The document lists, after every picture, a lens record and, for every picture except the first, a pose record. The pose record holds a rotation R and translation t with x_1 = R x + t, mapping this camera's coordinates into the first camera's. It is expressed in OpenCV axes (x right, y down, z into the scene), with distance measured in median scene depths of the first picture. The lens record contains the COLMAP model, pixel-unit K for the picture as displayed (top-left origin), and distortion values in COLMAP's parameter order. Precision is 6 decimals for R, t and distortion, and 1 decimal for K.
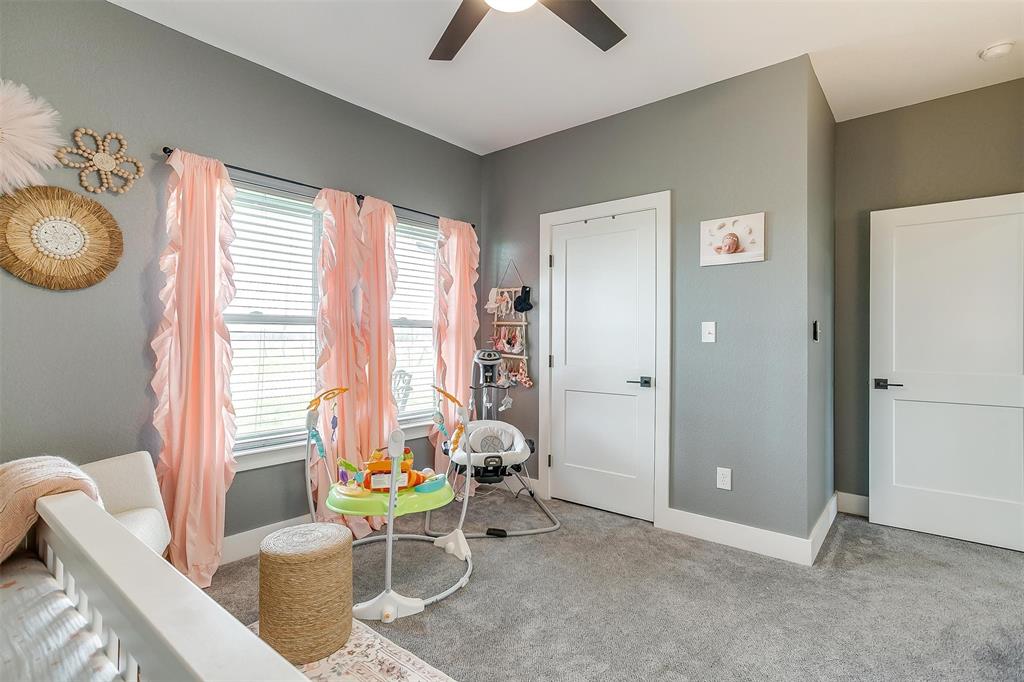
lens RADIAL K [[508.5, 0, 512.0], [0, 508.5, 341.0], [0, 0, 1]] dist [-0.000517, 0.000124]
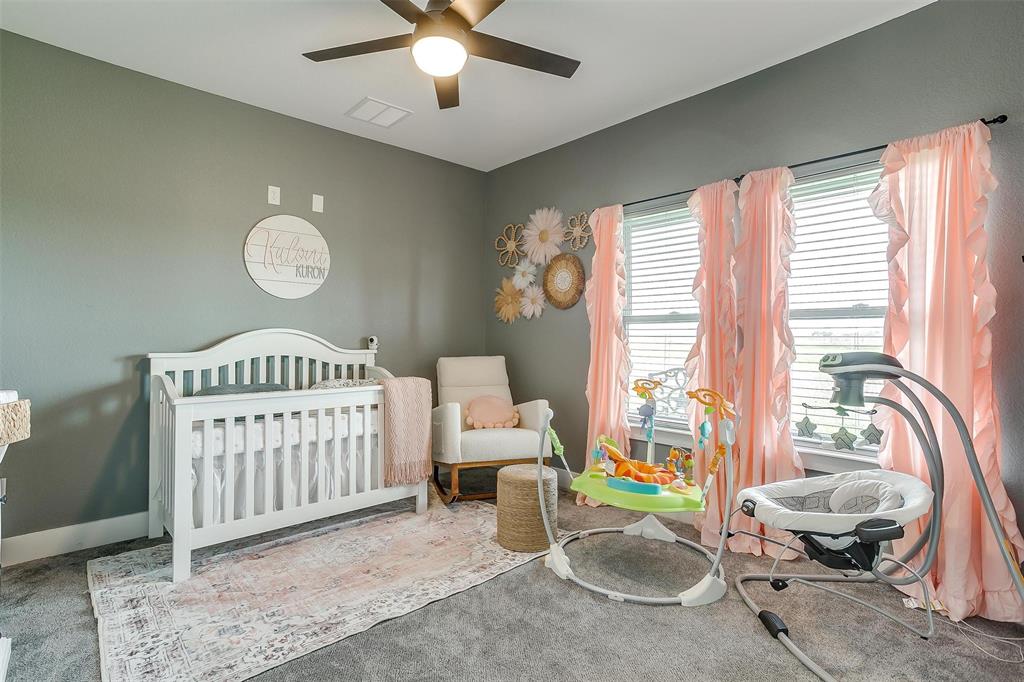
lens RADIAL K [[508.5, 0, 512.0], [0, 508.5, 341.0], [0, 0, 1]] dist [-0.000517, 0.000124]
pose [[-0.141473, 0.002505, -0.989939, 0.757118], [-0.007669, 0.999964, 0.003627, 0.007962], [0.989912, 0.008105, -0.141449, 0.844521]]
